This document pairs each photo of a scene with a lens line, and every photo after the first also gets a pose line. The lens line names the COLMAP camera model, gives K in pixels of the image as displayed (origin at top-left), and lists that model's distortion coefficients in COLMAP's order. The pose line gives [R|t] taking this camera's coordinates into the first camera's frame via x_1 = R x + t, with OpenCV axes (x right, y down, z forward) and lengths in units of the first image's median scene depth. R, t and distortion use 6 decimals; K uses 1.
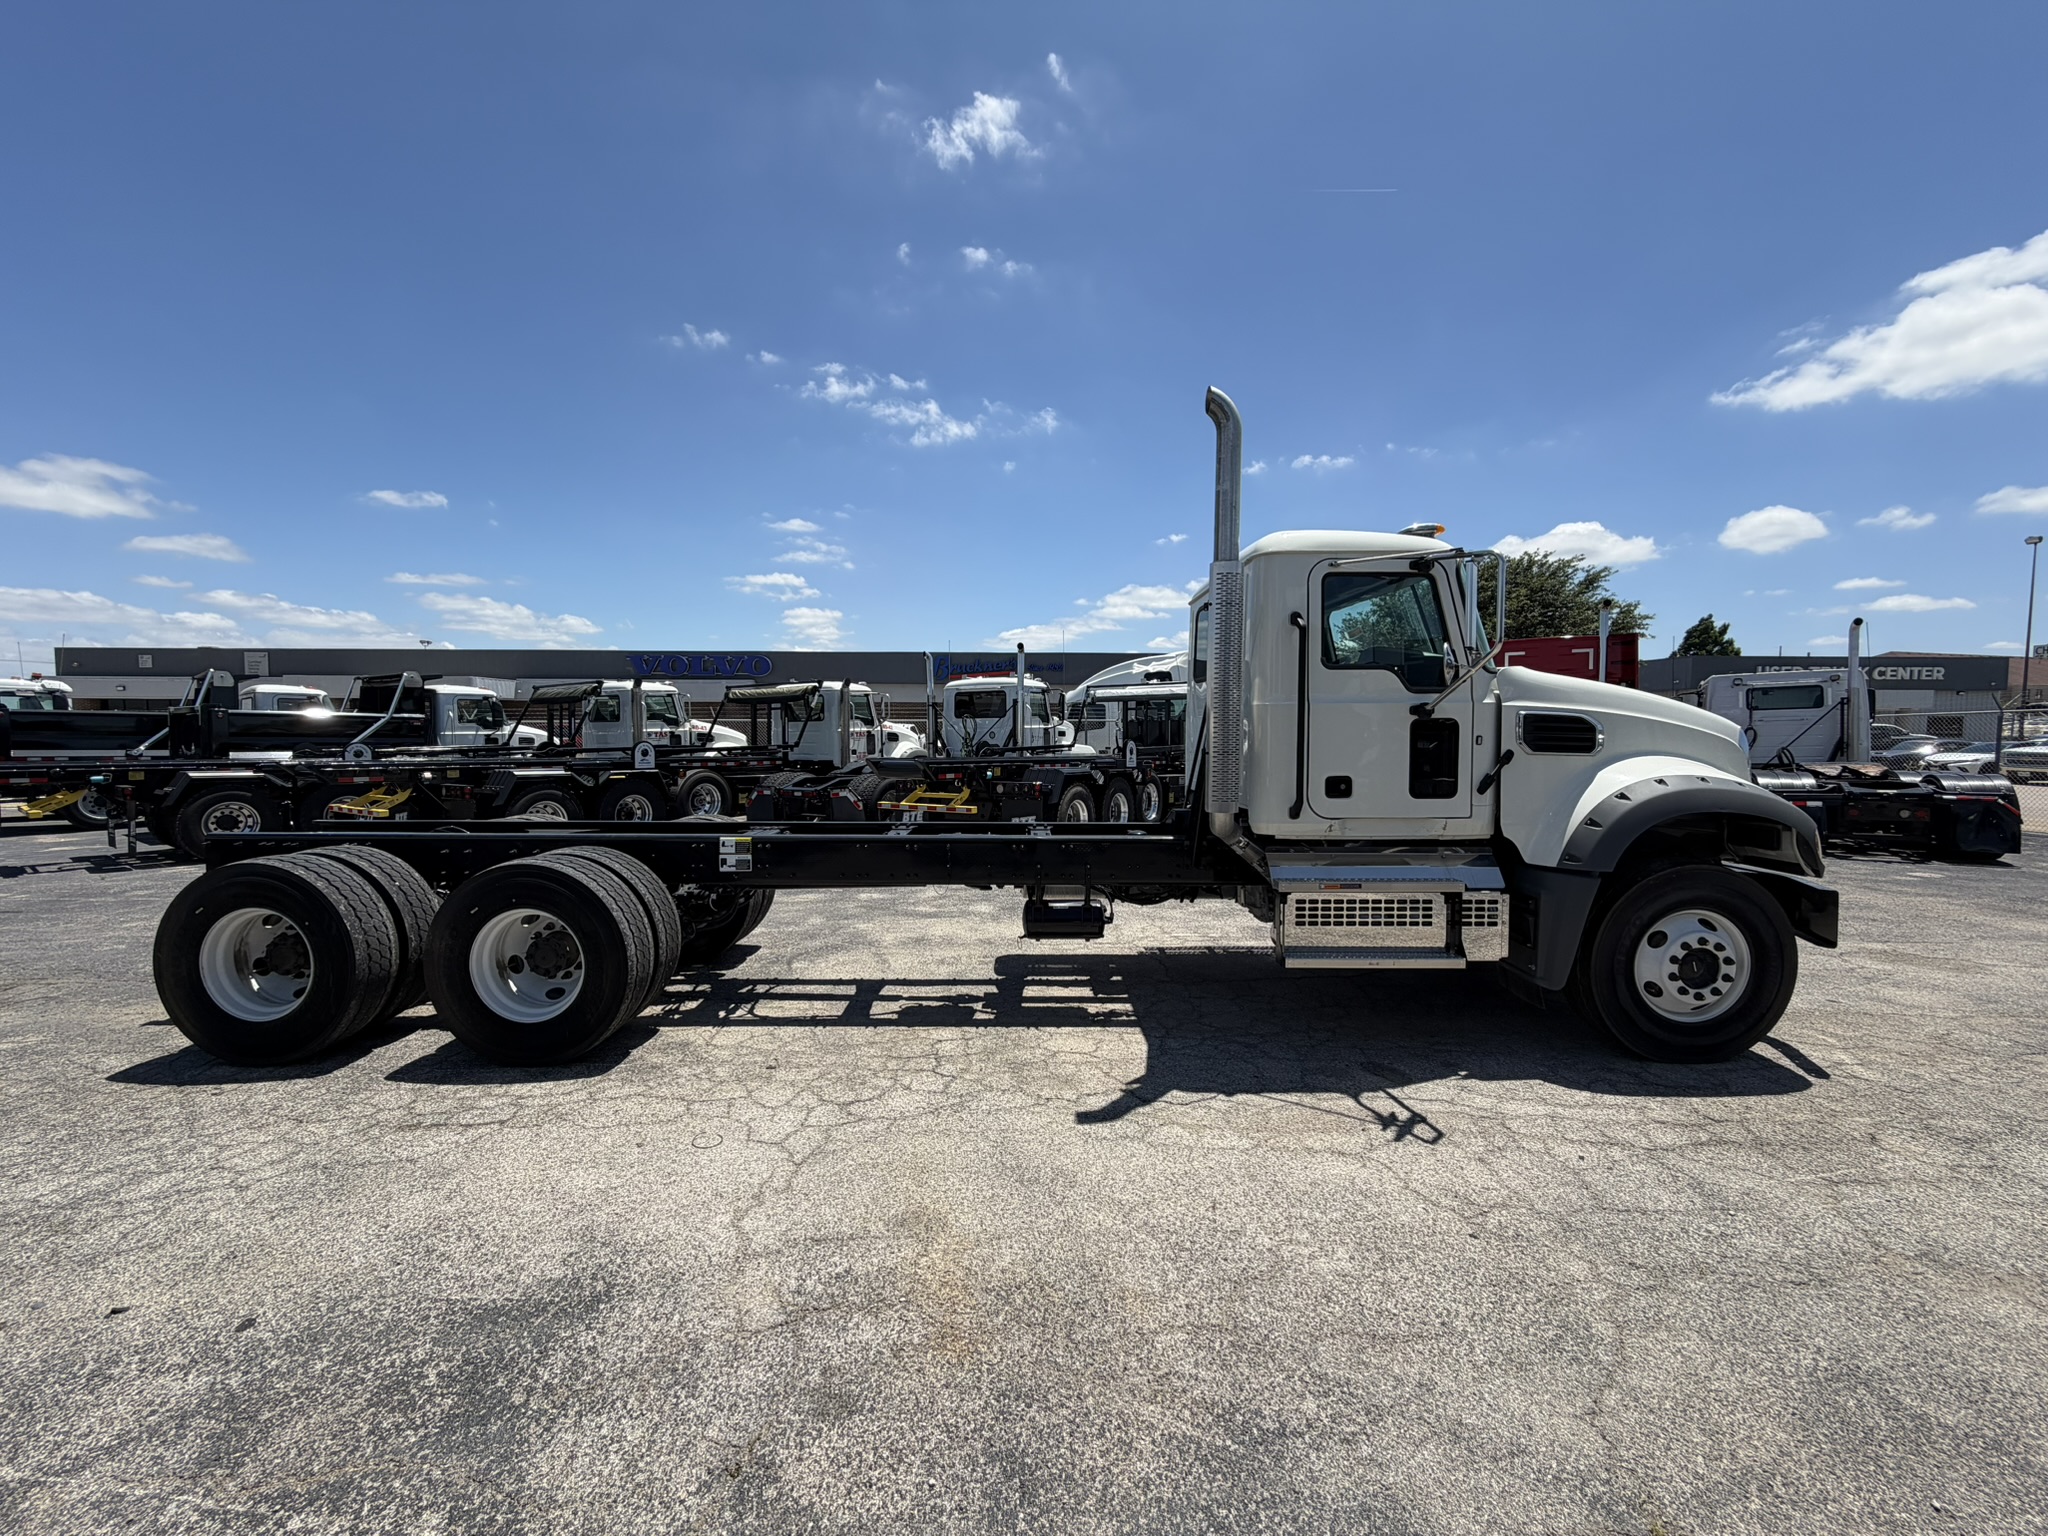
lens RADIAL K [[816.9, 0, 1017.4], [0, 816.9, 792.8], [0, 0, 1]] dist [0.007550, -0.000216]
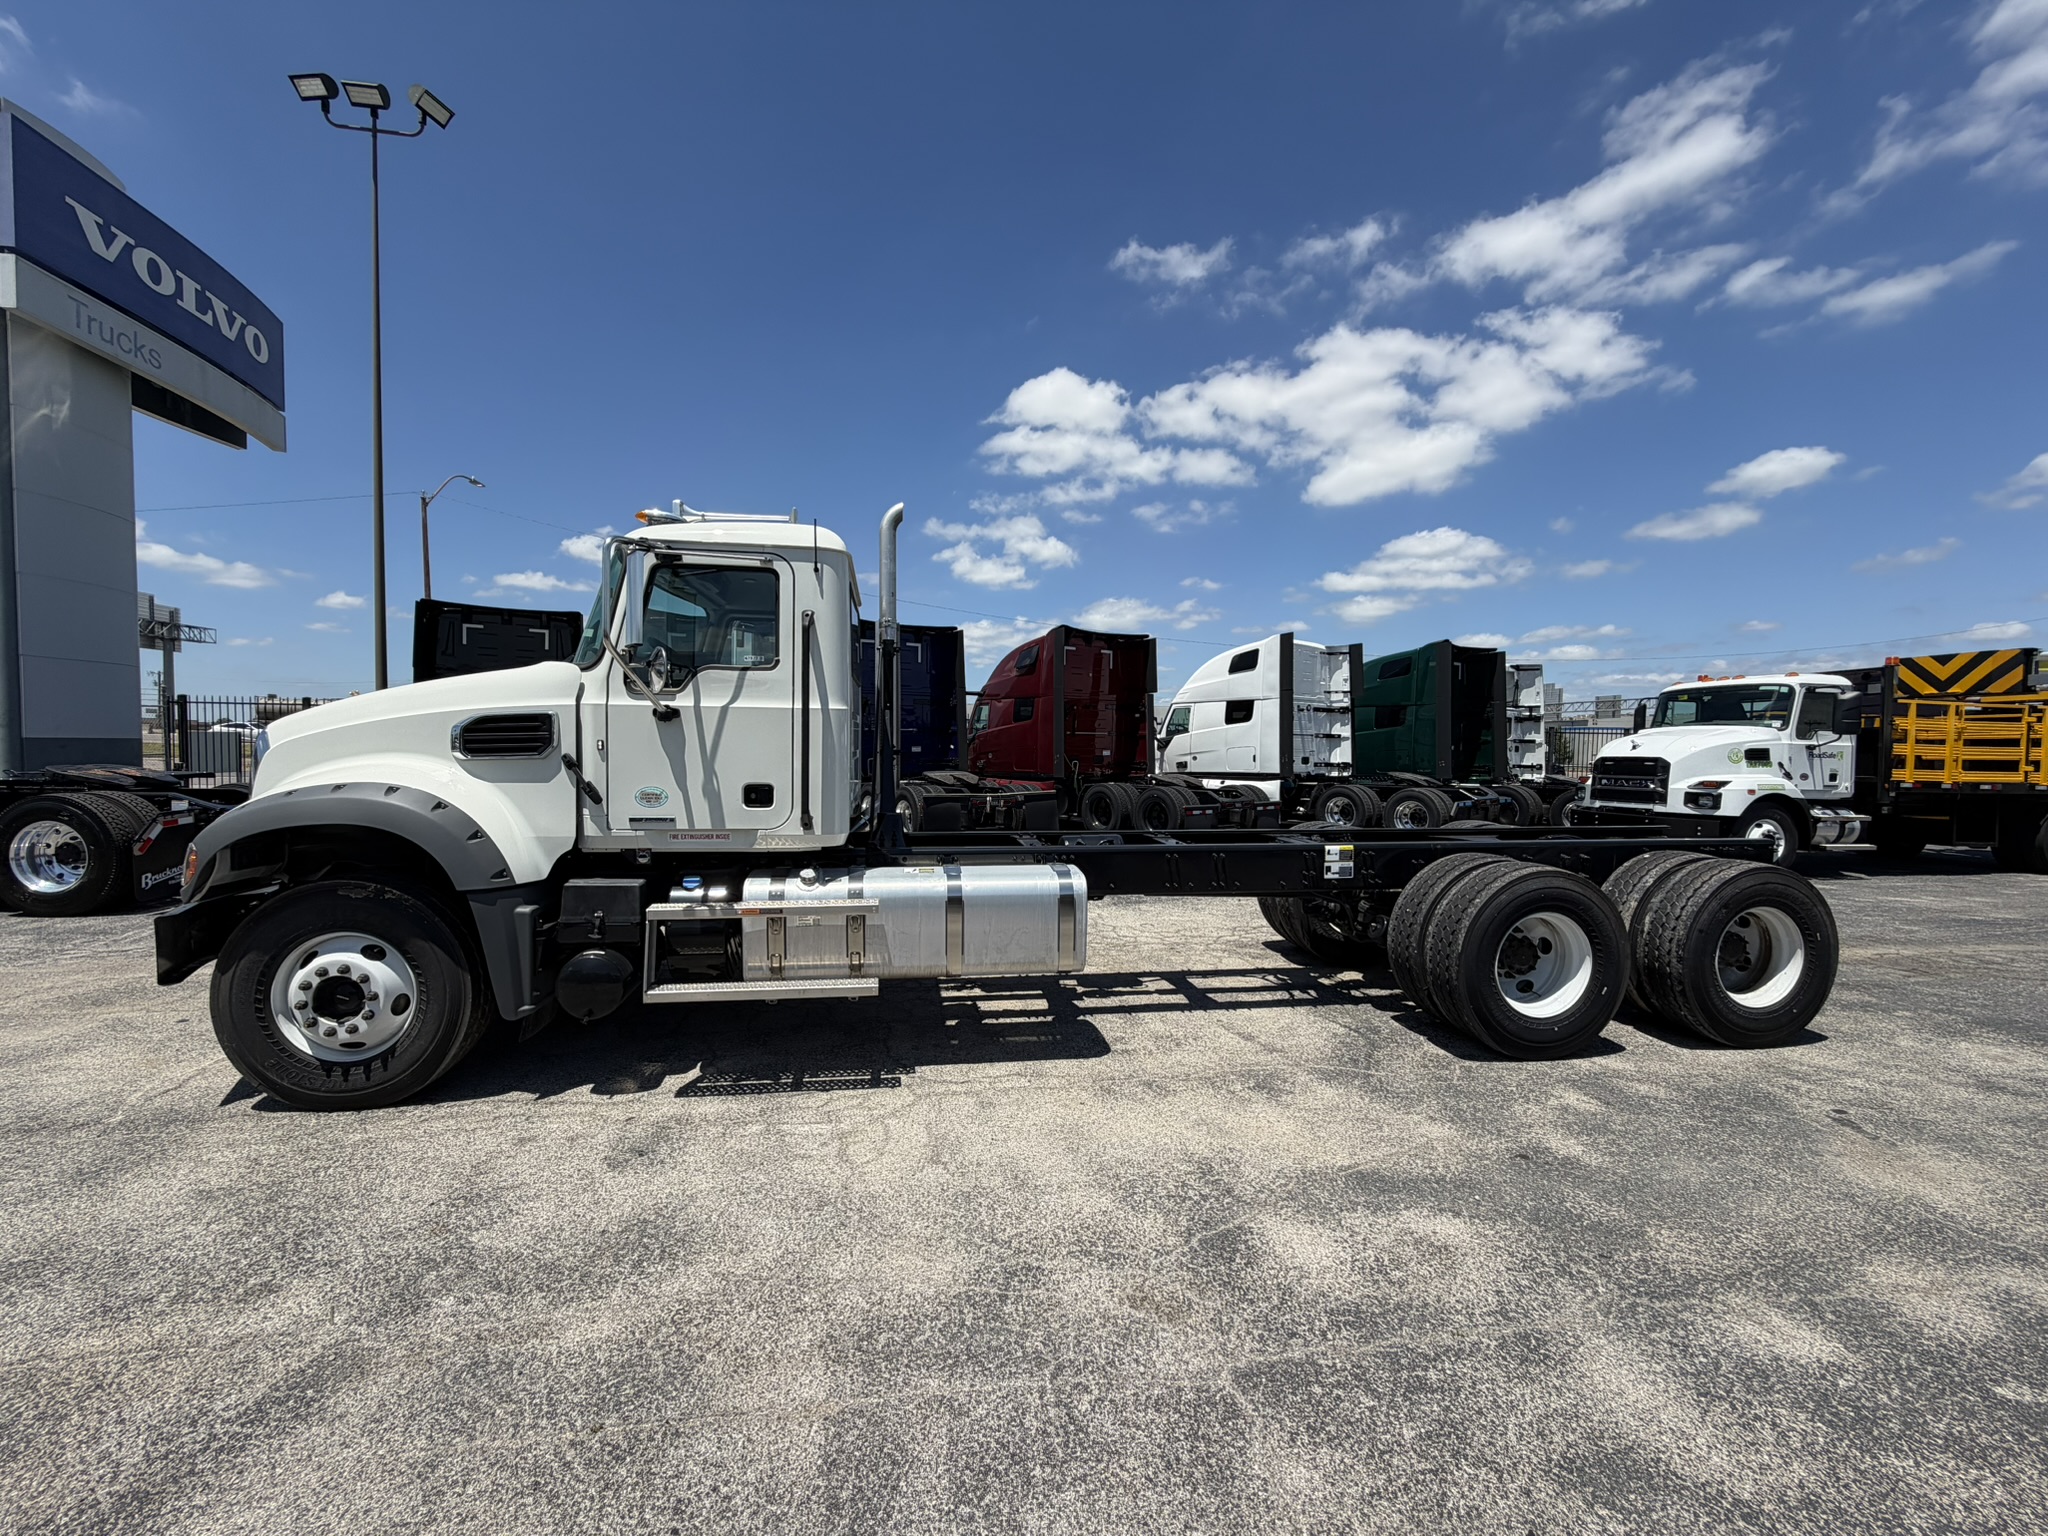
lens RADIAL K [[816.9, 0, 1017.4], [0, 816.9, 792.8], [0, 0, 1]] dist [0.007550, -0.000216]
pose [[-0.989128, -0.000103, -0.147056, 0.253279], [-0.021471, 0.989384, 0.143727, -0.204669], [0.145480, 0.145322, -0.978630, 2.589209]]
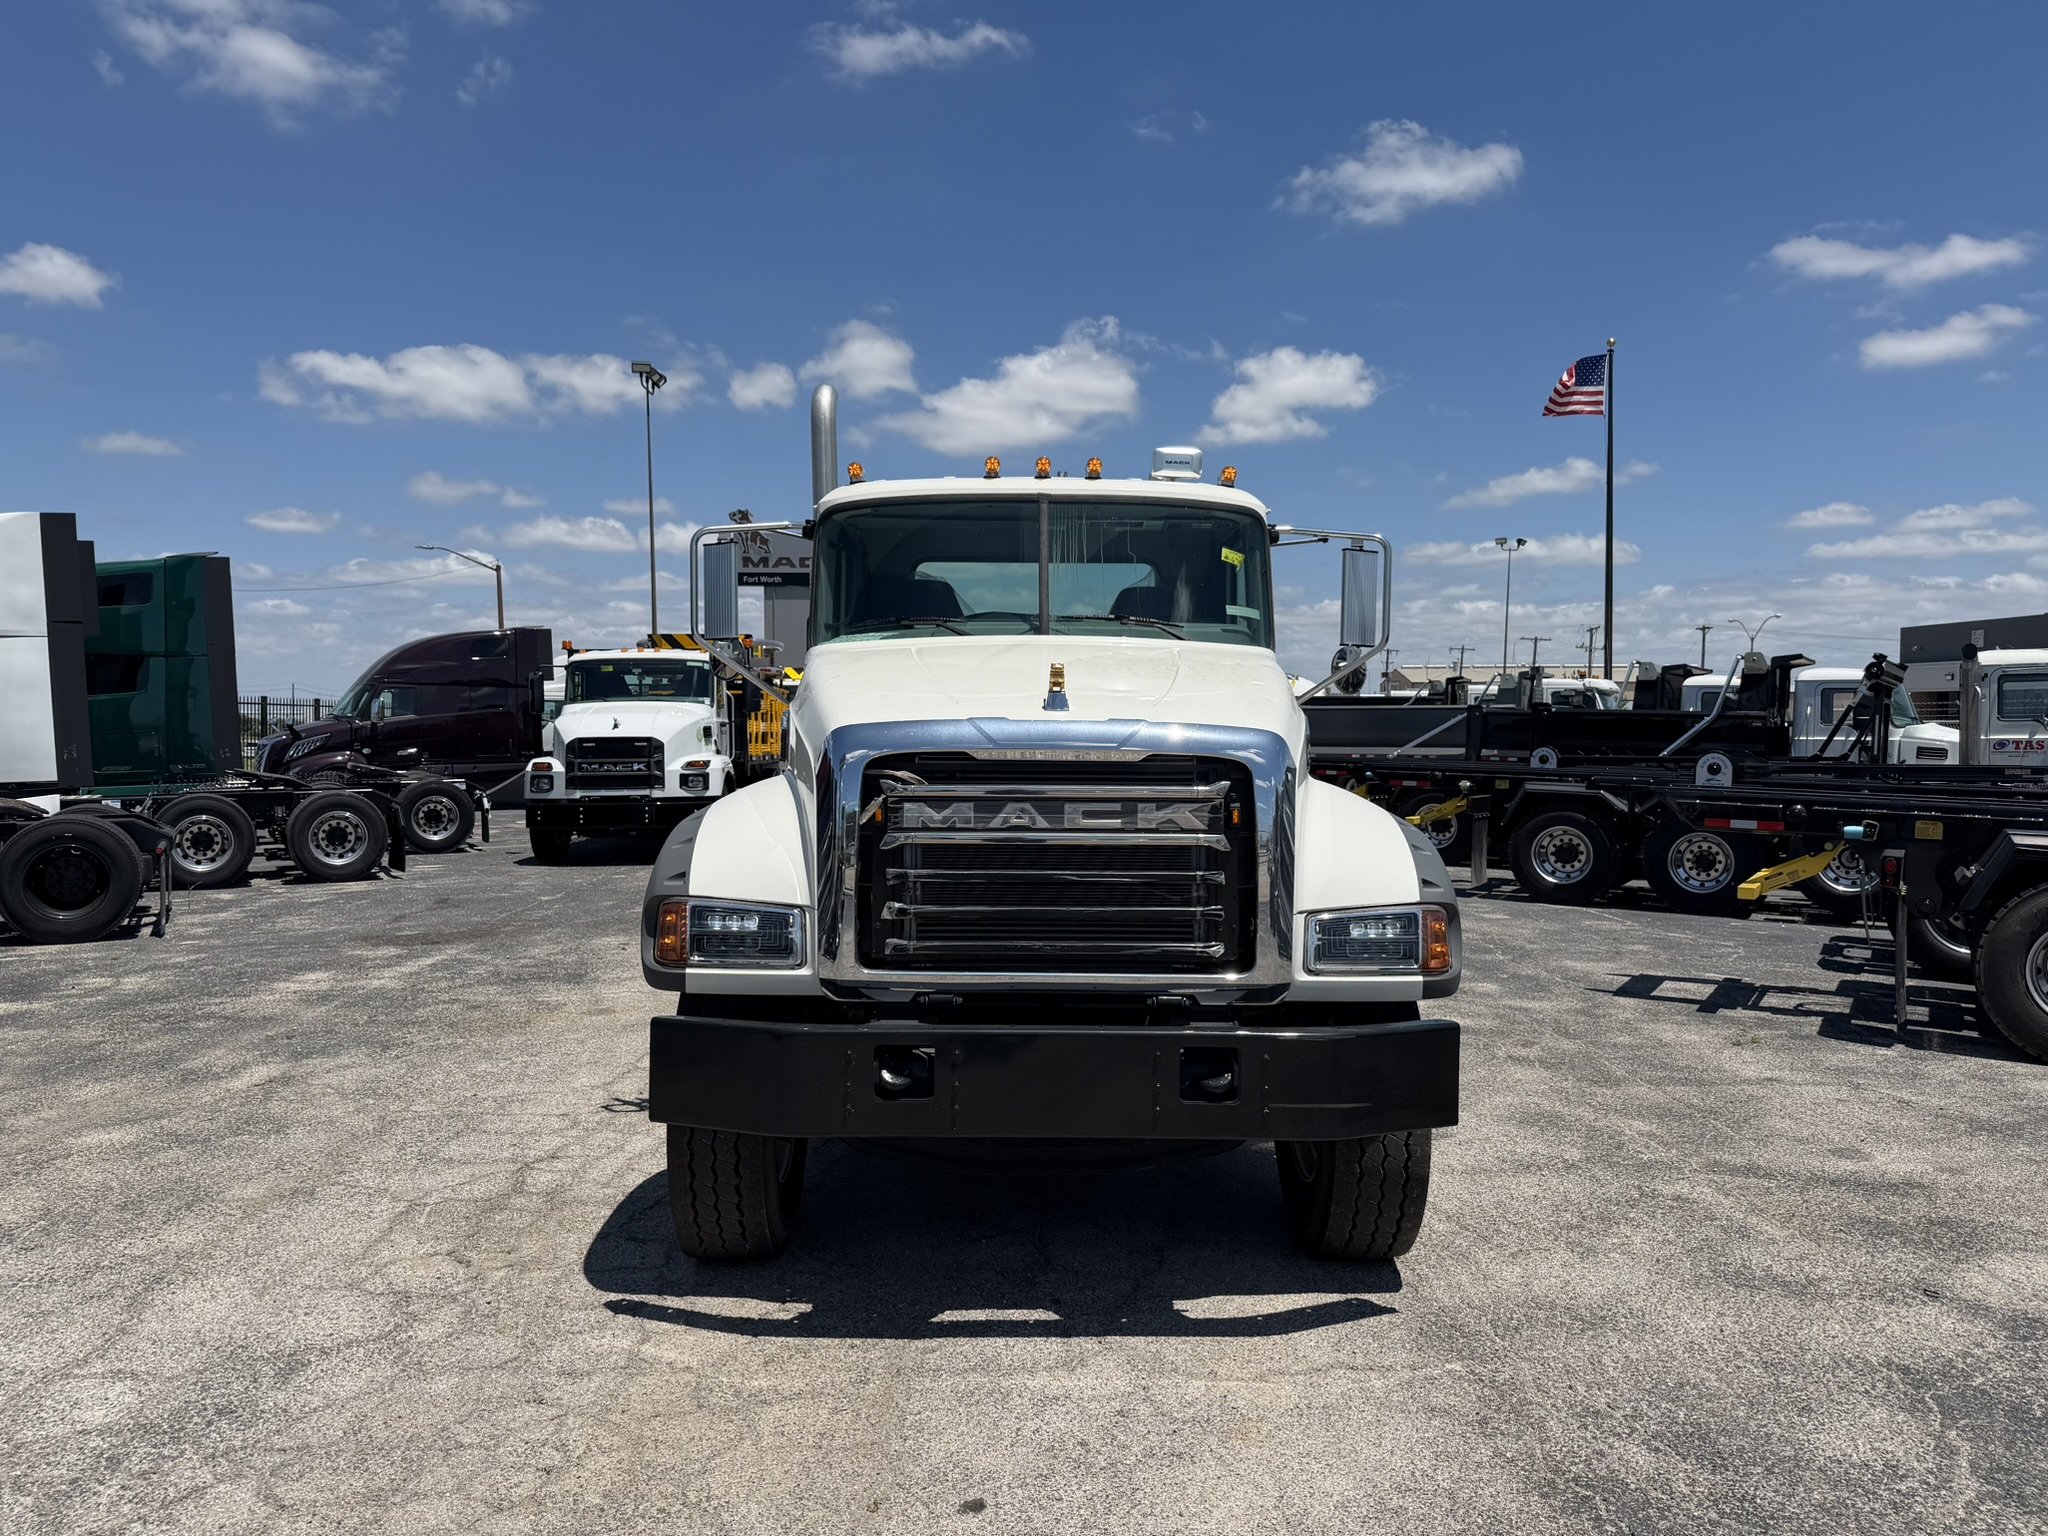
lens RADIAL K [[1437.1, 0, 1024.0], [0, 1437.1, 768.0], [0, 0, 1]] dist [0.038630, -0.062803]
pose [[0.019743, 0.031200, -0.999318, 2.063370], [-0.085740, 0.995884, 0.029399, -0.107051], [0.996122, 0.085101, 0.022337, 1.259324]]
